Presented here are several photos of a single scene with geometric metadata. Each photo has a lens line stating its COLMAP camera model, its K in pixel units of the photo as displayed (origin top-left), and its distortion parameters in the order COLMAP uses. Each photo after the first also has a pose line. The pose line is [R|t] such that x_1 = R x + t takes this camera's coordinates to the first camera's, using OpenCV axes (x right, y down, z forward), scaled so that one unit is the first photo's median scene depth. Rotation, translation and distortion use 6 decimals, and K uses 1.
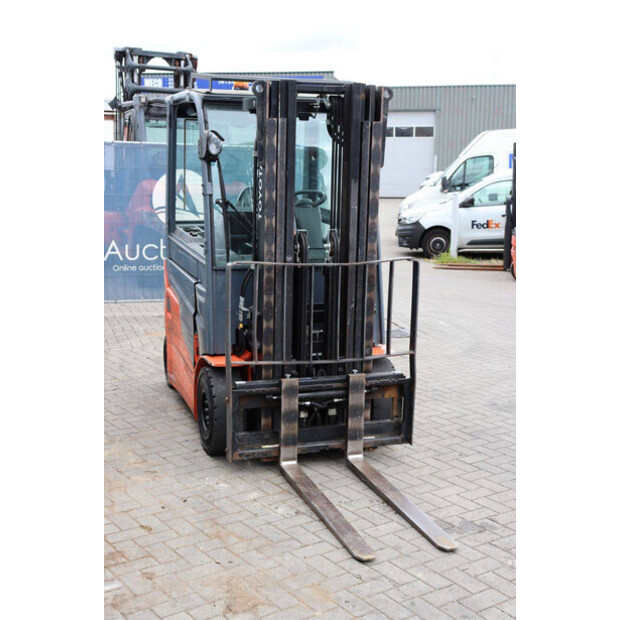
lens RADIAL K [[963.1, 0, 329.1], [0, 963.1, 307.7], [0, 0, 1]] dist [0.094086, 0.000000]
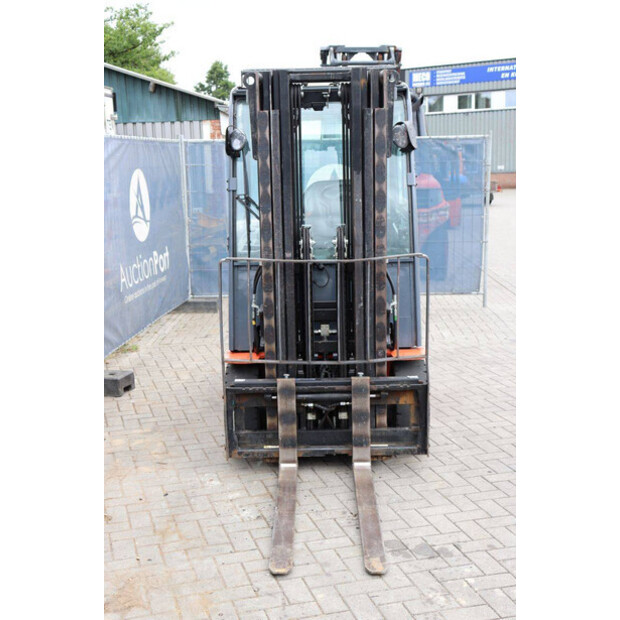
lens RADIAL K [[963.1, 0, 309.7], [0, 963.1, 310.4], [0, 0, 1]] dist [0.094086, 0.000000]
pose [[0.934677, 0.020812, -0.354890, 0.316969], [-0.017341, 0.999766, 0.012958, -0.007896], [0.355076, -0.005958, 0.934818, 0.099959]]
